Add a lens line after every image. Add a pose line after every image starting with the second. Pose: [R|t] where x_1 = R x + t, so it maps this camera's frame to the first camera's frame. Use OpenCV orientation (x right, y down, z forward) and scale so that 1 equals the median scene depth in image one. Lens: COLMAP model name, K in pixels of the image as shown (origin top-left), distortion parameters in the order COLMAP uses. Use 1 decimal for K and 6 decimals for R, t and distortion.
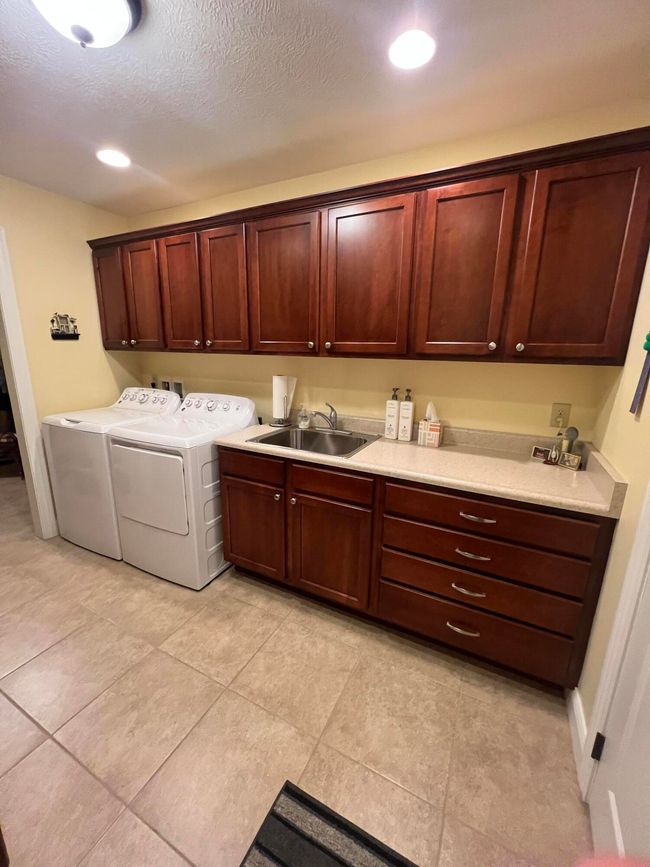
lens RADIAL K [[347.0, 0, 331.4], [0, 347.0, 432.9], [0, 0, 1]] dist [-0.001827, 0.000543]
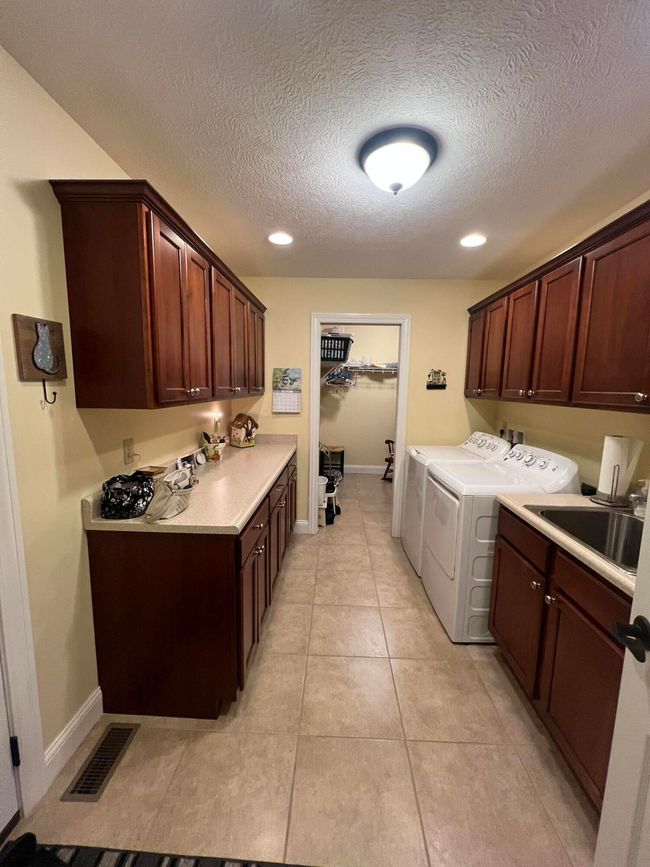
lens RADIAL K [[347.0, 0, 322.0], [0, 347.0, 433.2], [0, 0, 1]] dist [-0.001827, 0.000543]
pose [[0.417618, 0.109488, -0.902002, 0.272651], [-0.220993, 0.975143, 0.016048, -0.050276], [0.881338, 0.192634, 0.431434, 0.144696]]
